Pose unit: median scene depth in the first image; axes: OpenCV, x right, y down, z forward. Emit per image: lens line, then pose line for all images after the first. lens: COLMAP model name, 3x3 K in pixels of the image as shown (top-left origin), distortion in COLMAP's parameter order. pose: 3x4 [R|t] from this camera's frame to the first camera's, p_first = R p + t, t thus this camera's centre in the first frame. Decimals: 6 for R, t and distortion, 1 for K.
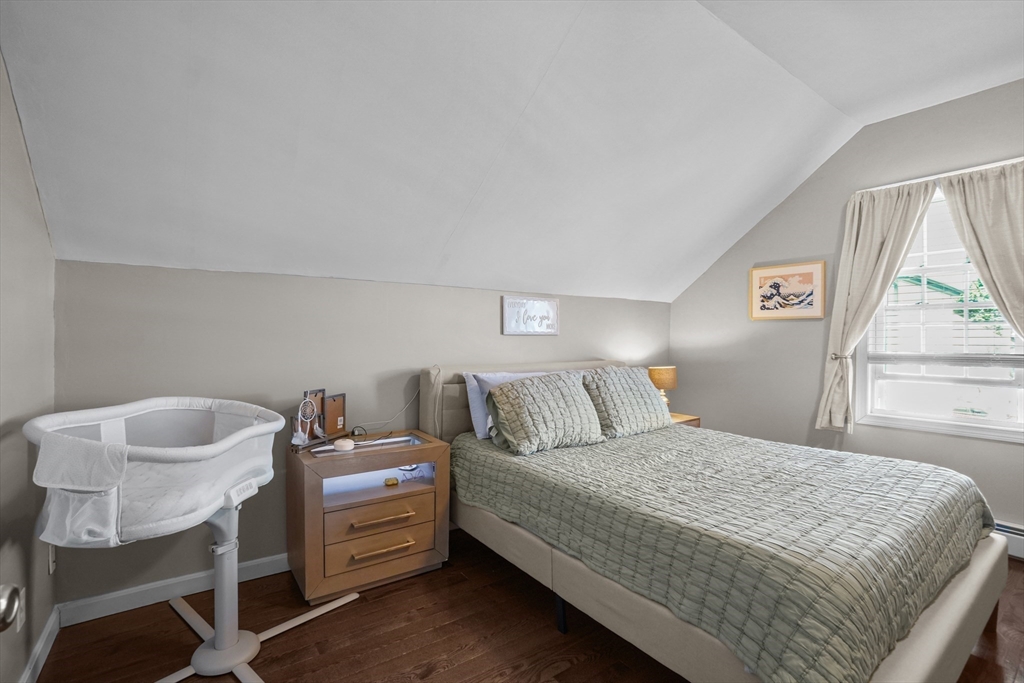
lens RADIAL K [[450.0, 0, 510.2], [0, 450.0, 339.1], [0, 0, 1]] dist [-0.024700, -0.002491]
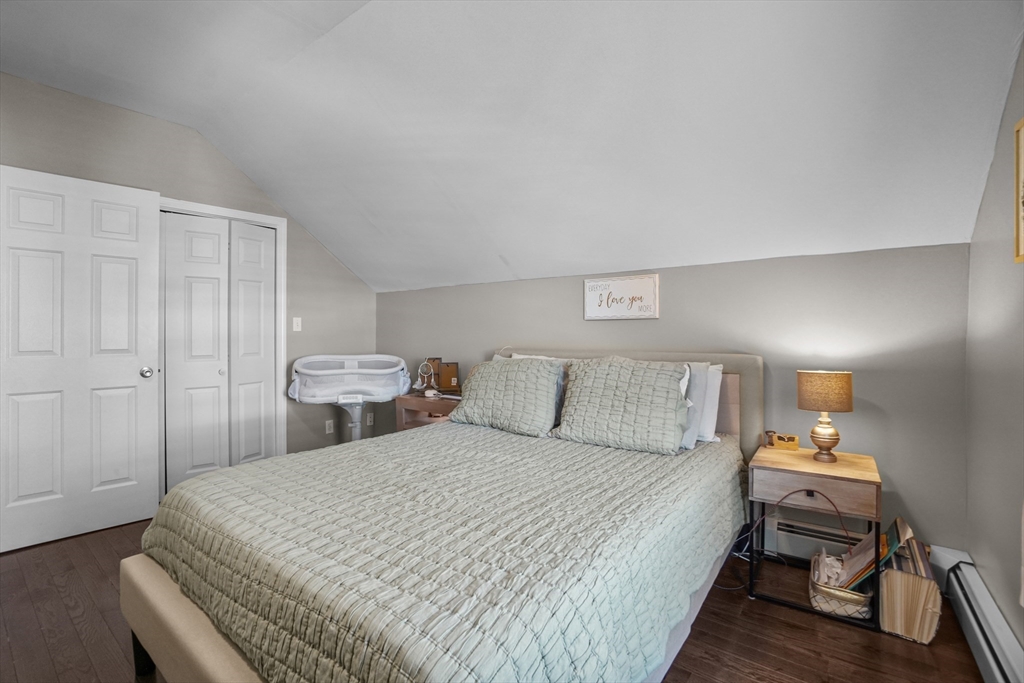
lens RADIAL K [[450.0, 0, 513.4], [0, 450.0, 333.9], [0, 0, 1]] dist [-0.024700, -0.002491]
pose [[0.322404, 0.004478, -0.946591, 1.061259], [0.002307, 0.999982, 0.005517, 0.017410], [0.946599, -0.003963, 0.322388, 0.668047]]
